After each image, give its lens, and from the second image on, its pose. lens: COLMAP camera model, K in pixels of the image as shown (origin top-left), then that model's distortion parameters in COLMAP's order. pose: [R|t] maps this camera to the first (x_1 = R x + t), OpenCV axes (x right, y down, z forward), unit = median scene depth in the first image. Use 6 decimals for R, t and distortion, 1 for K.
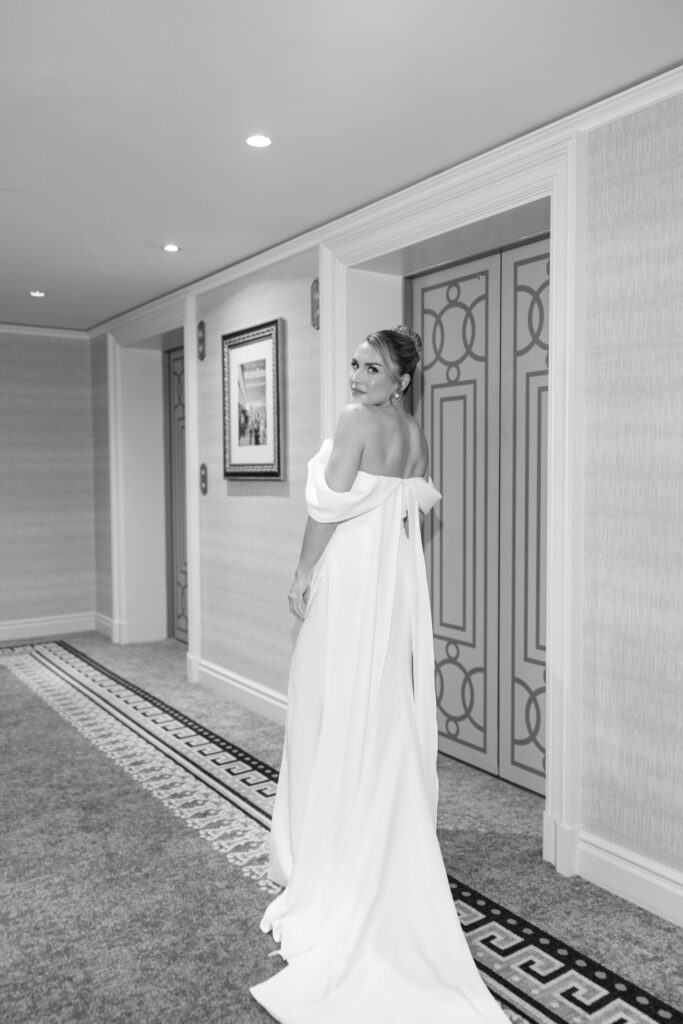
lens RADIAL K [[835.8, 0, 342.8], [0, 835.8, 509.4], [0, 0, 1]] dist [0.003390, -0.018338]
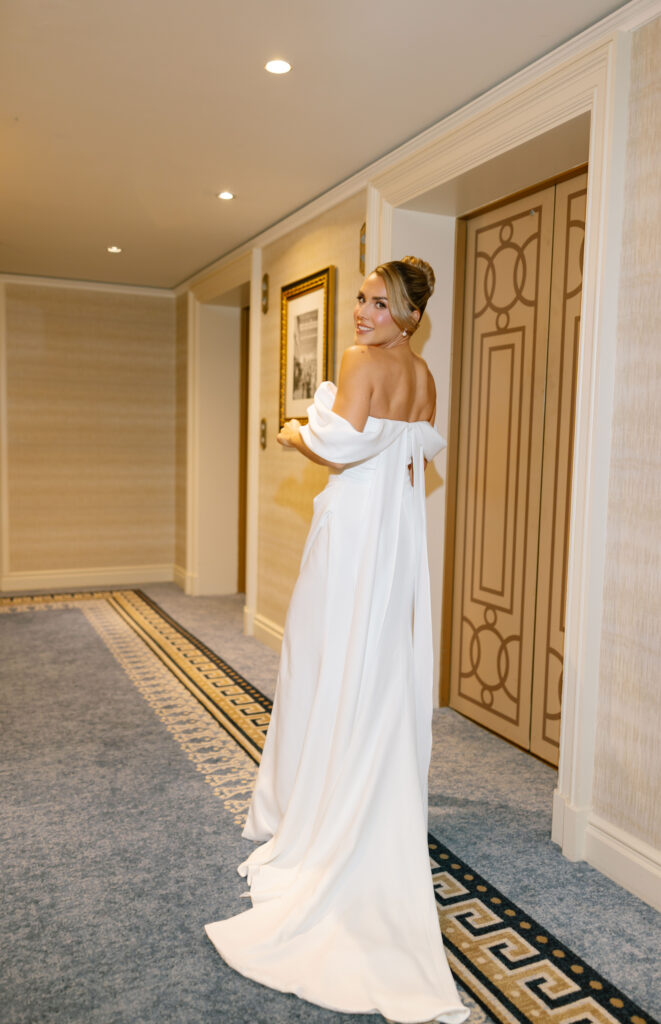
lens RADIAL K [[823.3, 0, 329.4], [0, 823.3, 515.3], [0, 0, 1]] dist [-0.000841, -0.015004]
pose [[0.983969, 0.040908, -0.173585, 0.118790], [-0.034400, 0.998594, 0.040342, 0.025712], [0.174992, -0.033724, 0.983992, 0.060769]]
